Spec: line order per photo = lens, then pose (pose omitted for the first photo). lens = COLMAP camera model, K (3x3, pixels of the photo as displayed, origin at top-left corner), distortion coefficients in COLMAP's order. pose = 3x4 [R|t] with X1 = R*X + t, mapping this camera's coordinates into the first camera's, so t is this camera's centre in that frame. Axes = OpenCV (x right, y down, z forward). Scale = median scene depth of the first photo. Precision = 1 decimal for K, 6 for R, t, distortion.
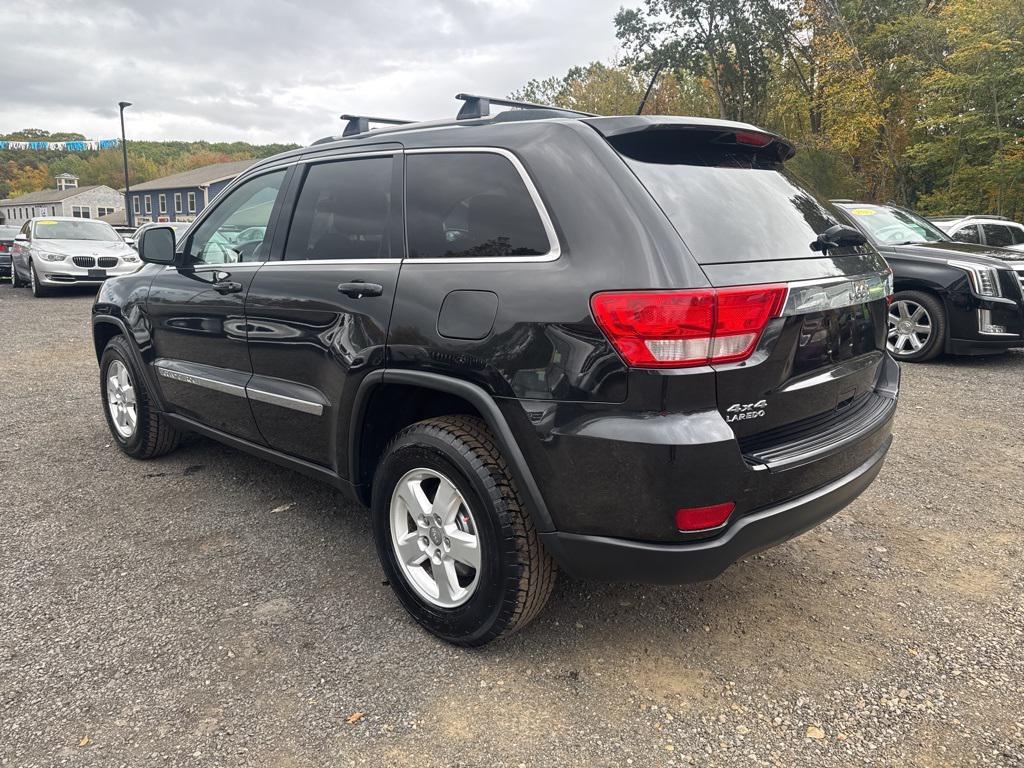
lens RADIAL K [[737.0, 0, 509.6], [0, 737.0, 392.3], [0, 0, 1]] dist [0.030306, -0.029494]
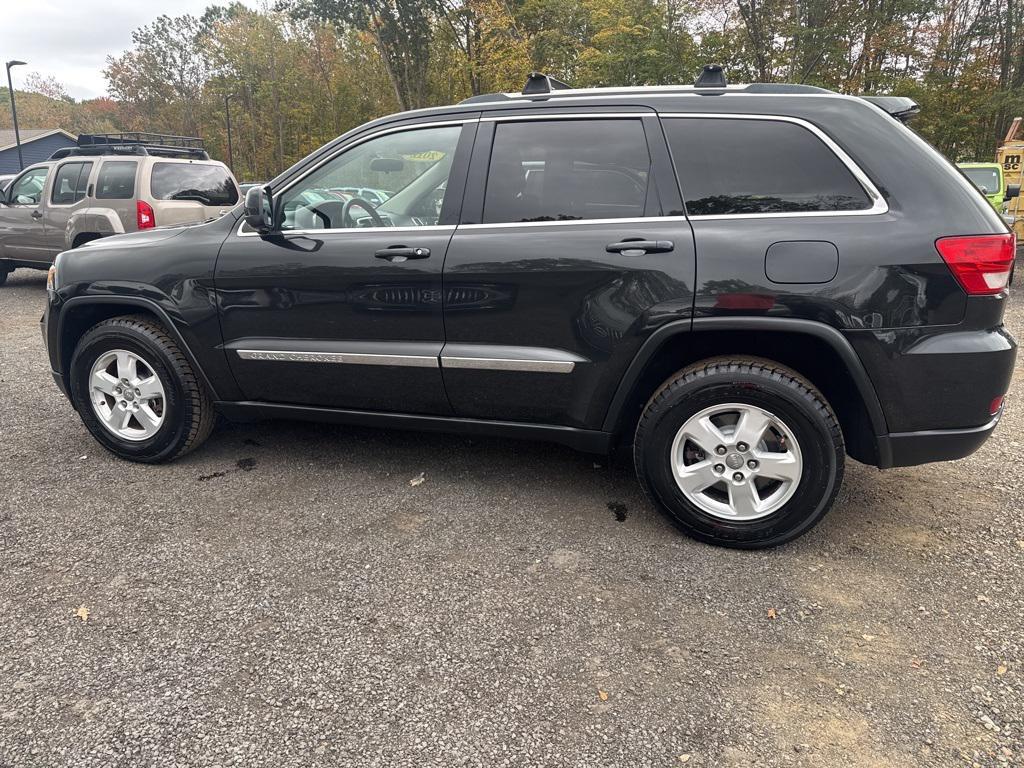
lens RADIAL K [[729.4, 0, 509.1], [0, 729.4, 404.7], [0, 0, 1]] dist [0.026007, -0.025357]
pose [[0.897139, -0.124850, 0.423739, -0.324707], [0.094058, 0.991222, 0.092913, -0.011680], [-0.431620, -0.043500, 0.901006, 0.046818]]
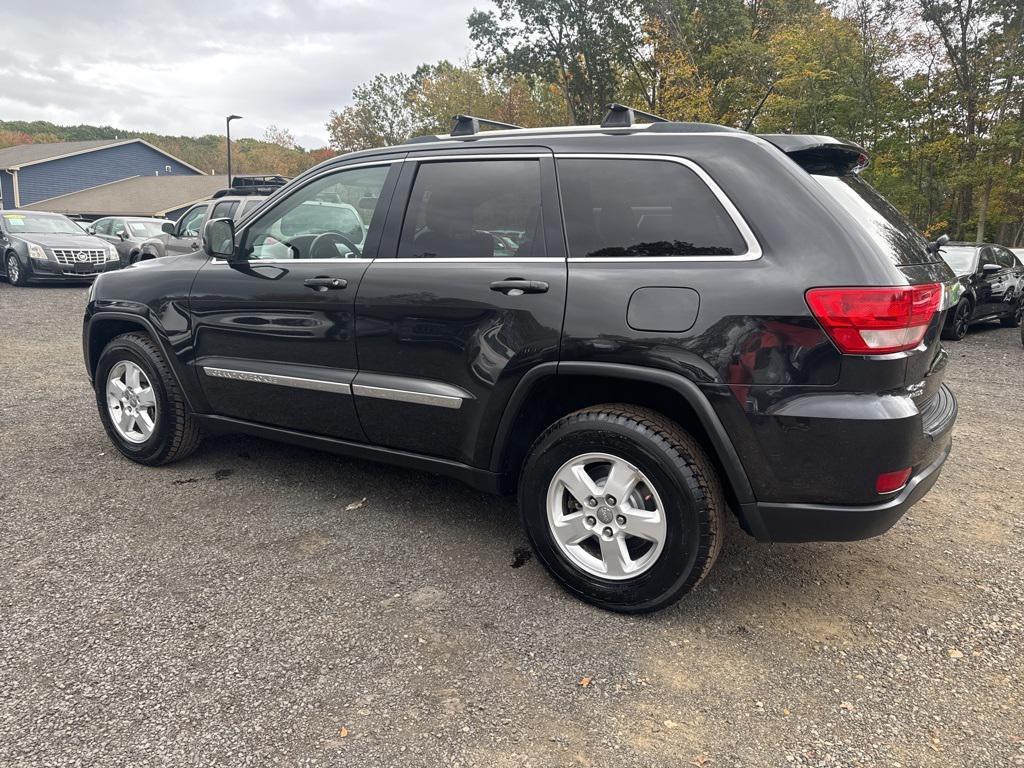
lens RADIAL K [[734.5, 0, 515.2], [0, 734.5, 403.0], [0, 0, 1]] dist [0.035730, -0.036855]
pose [[0.976657, -0.026094, 0.213212, -0.166113], [0.022839, 0.999582, 0.017713, 0.003005], [-0.213585, -0.012430, 0.976845, -0.008333]]
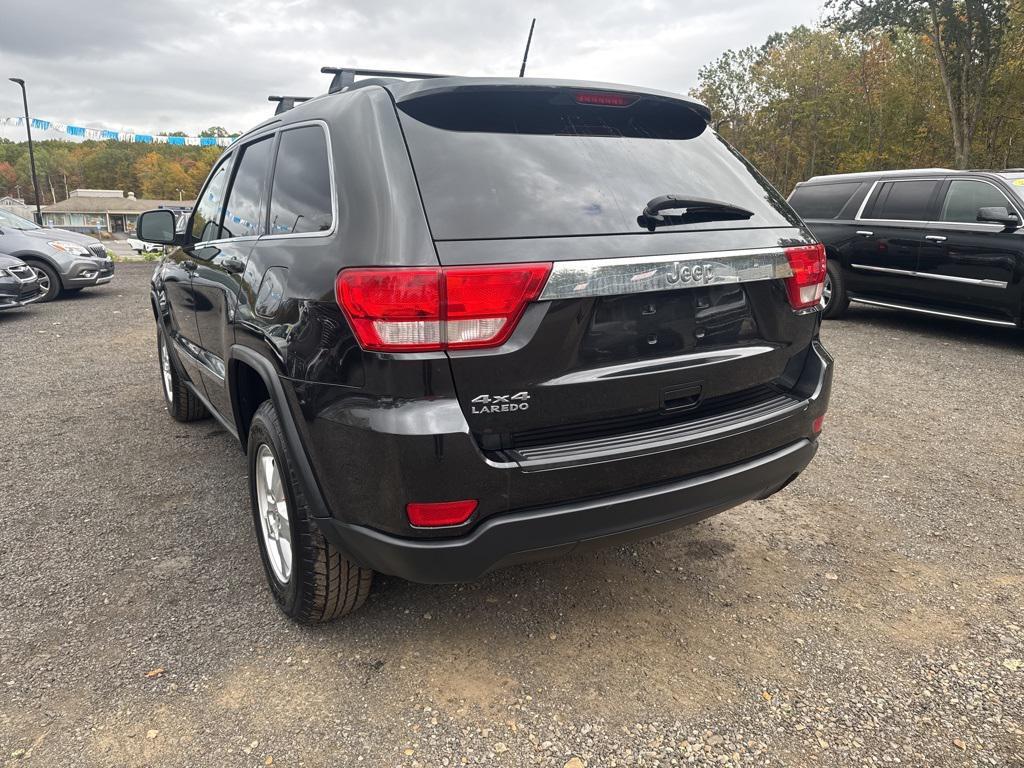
lens RADIAL K [[737.0, 0, 509.6], [0, 737.0, 392.3], [0, 0, 1]] dist [0.030306, -0.029494]
pose [[0.964305, 0.050473, -0.259940, 0.353655], [-0.044605, 0.998600, 0.028430, -0.008817], [0.261011, -0.015821, 0.965206, 0.077698]]
